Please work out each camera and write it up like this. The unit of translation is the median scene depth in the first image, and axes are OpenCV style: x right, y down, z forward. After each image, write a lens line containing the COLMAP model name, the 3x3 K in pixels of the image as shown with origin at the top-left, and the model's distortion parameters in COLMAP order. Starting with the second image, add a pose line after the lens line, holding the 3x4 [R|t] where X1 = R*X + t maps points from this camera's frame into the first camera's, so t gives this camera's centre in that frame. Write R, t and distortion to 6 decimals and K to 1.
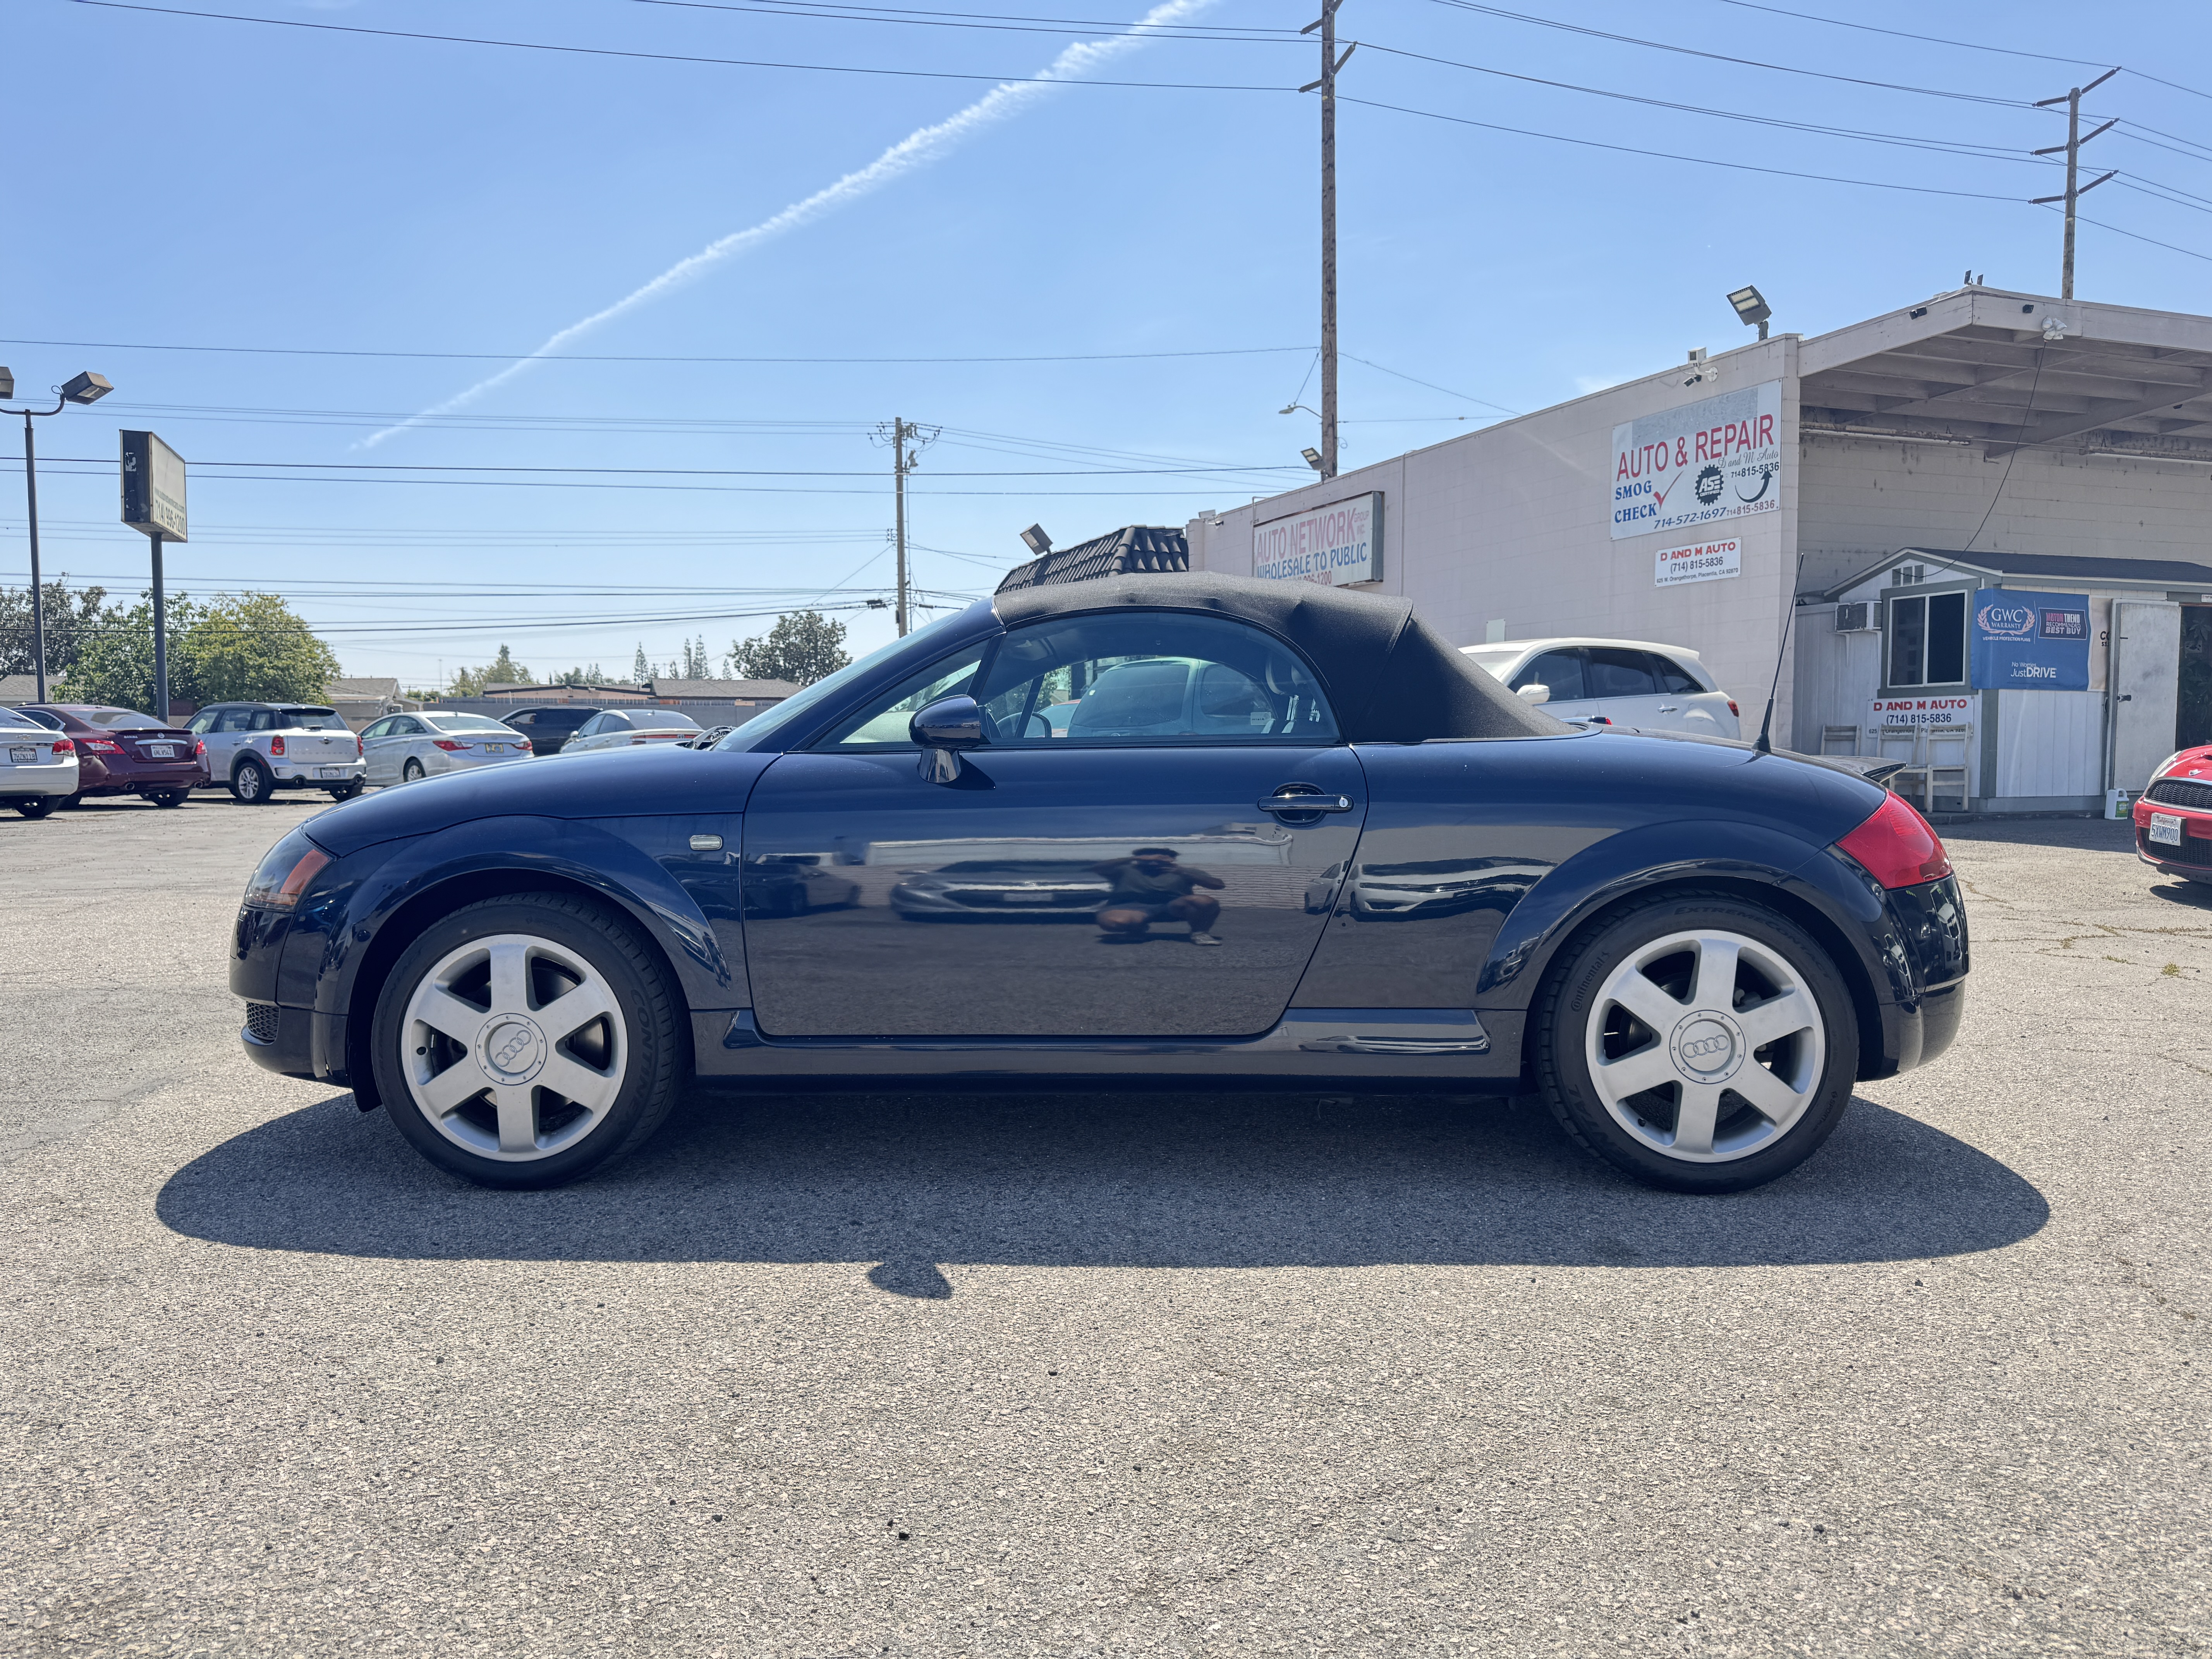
lens RADIAL K [[1544.6, 0, 1115.7], [0, 1544.6, 832.1], [0, 0, 1]] dist [0.038710, -0.049128]
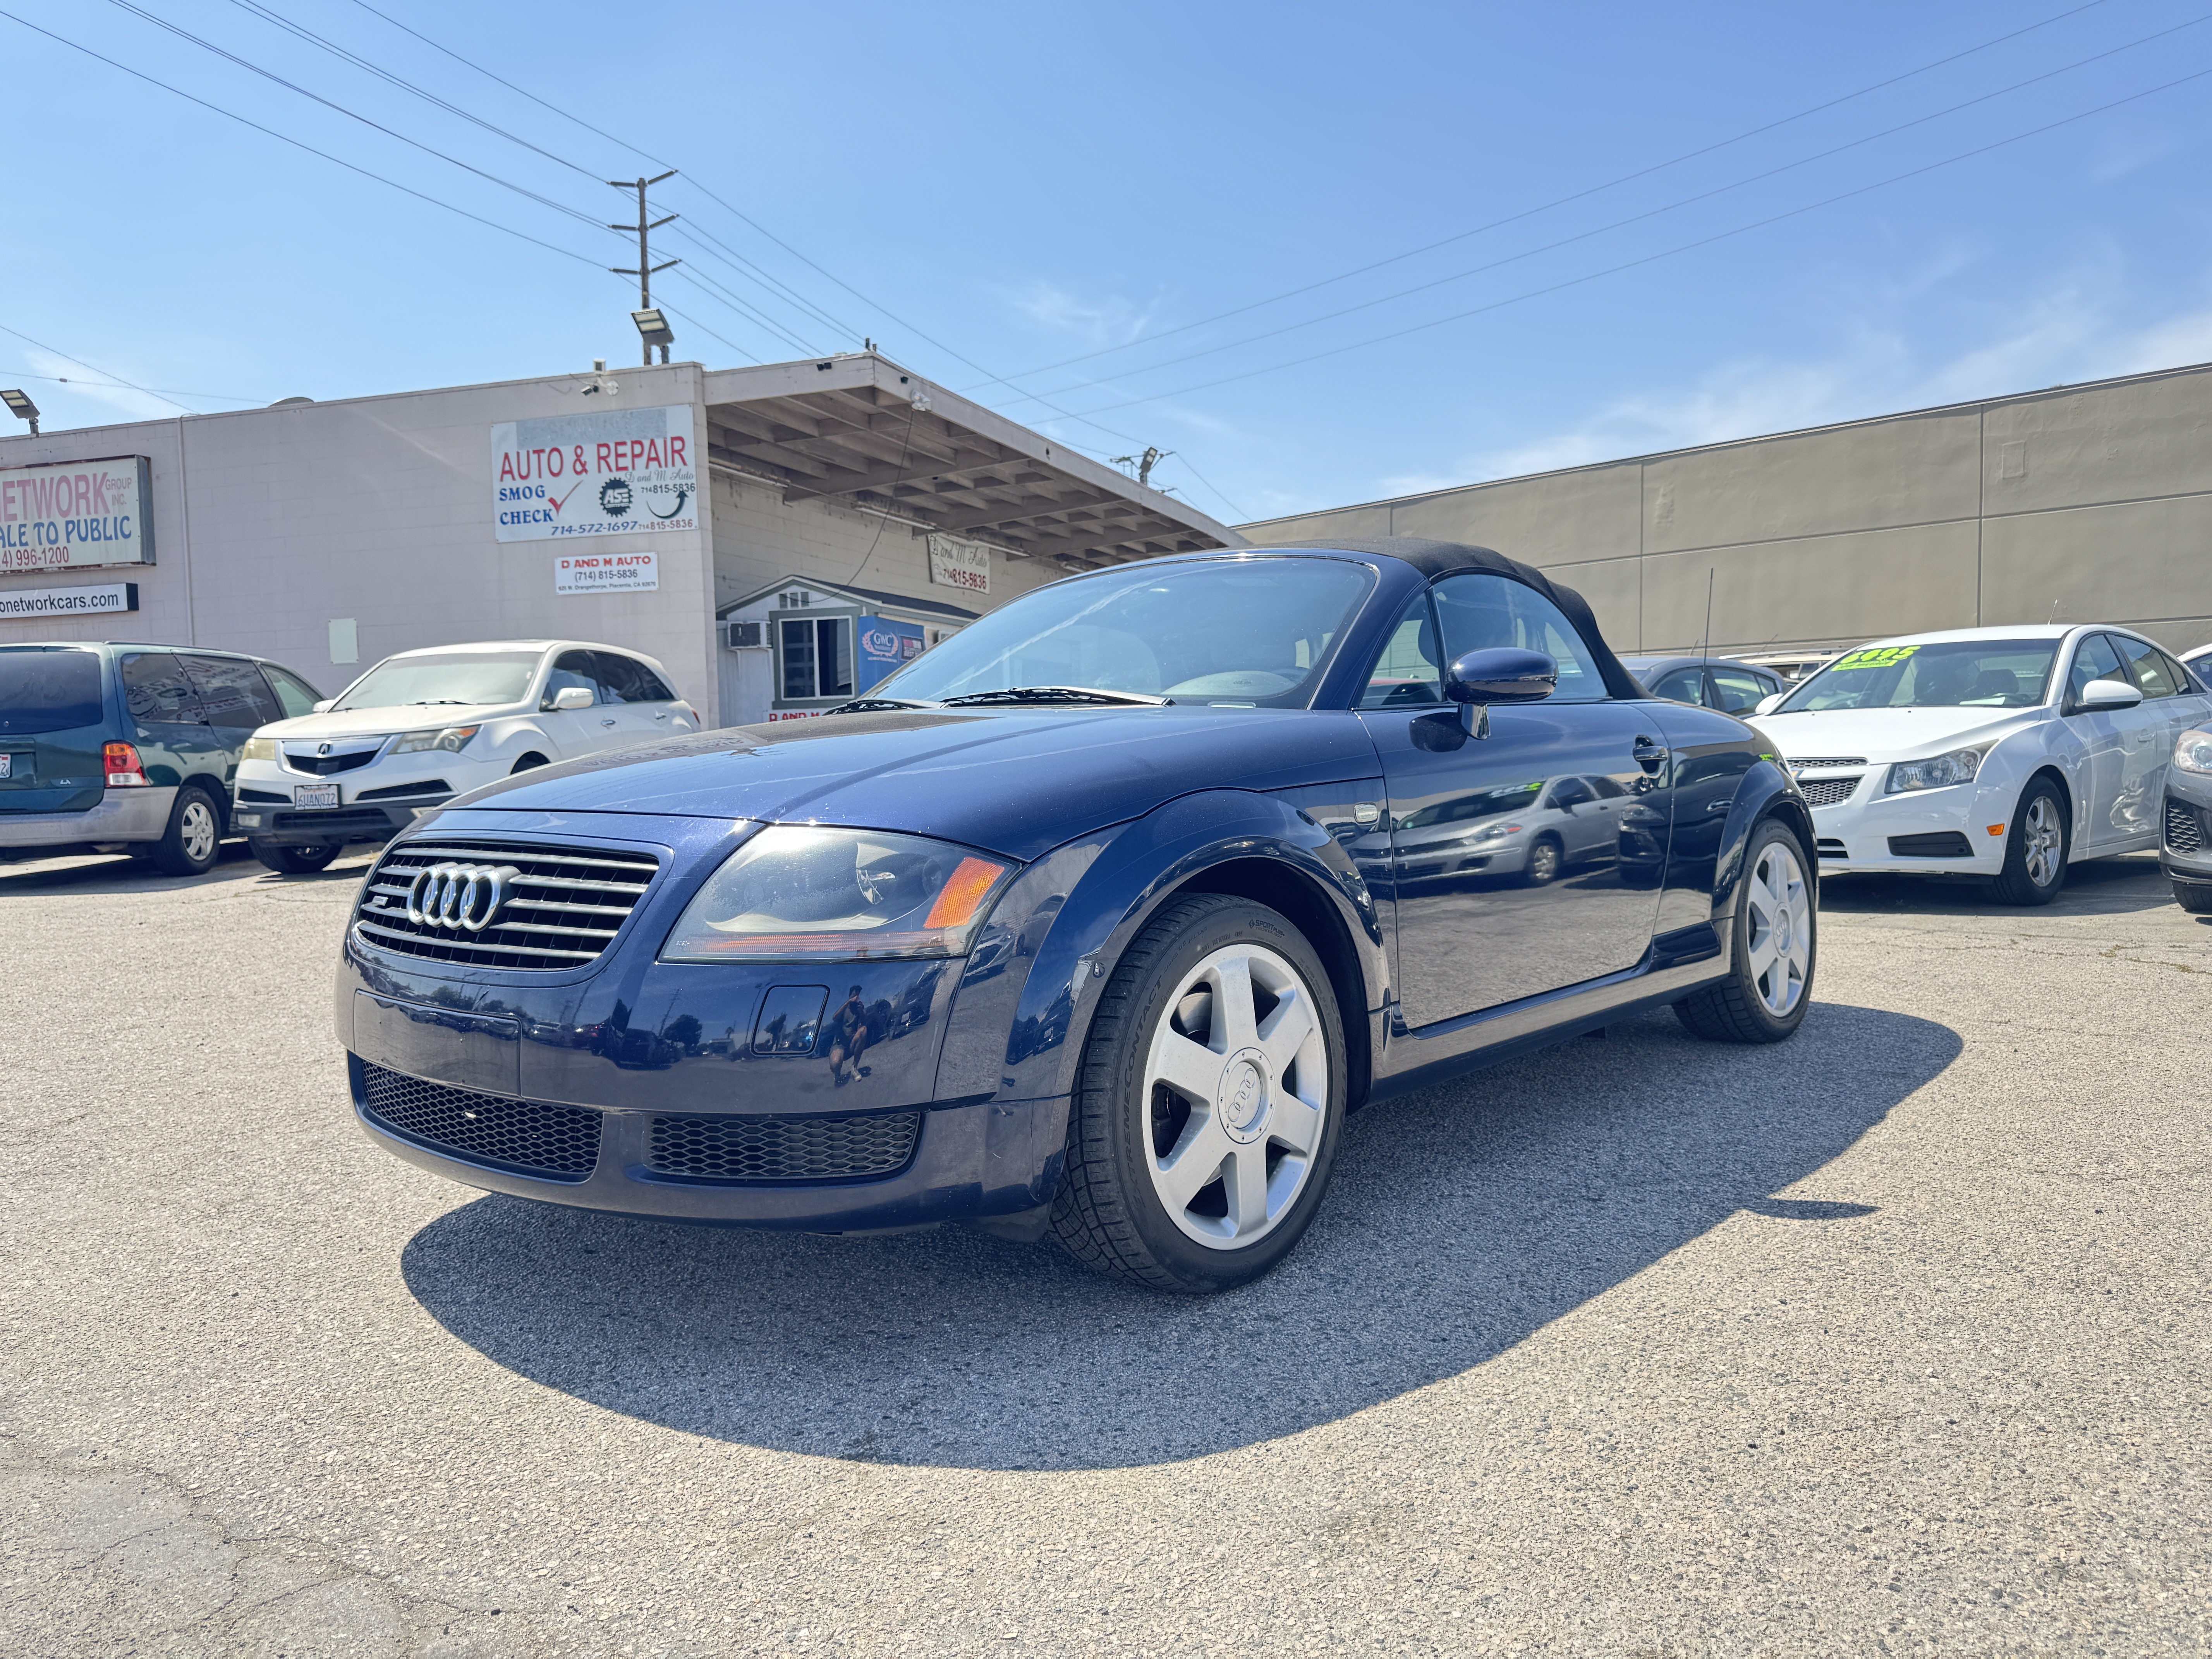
lens RADIAL K [[1544.6, 0, 1105.5], [0, 1544.6, 841.7], [0, 0, 1]] dist [0.038710, -0.049128]
pose [[0.643666, -0.056307, 0.763233, -0.200634], [0.062398, 0.997831, 0.020991, -0.000844], [-0.762759, 0.034113, 0.645783, 0.113492]]
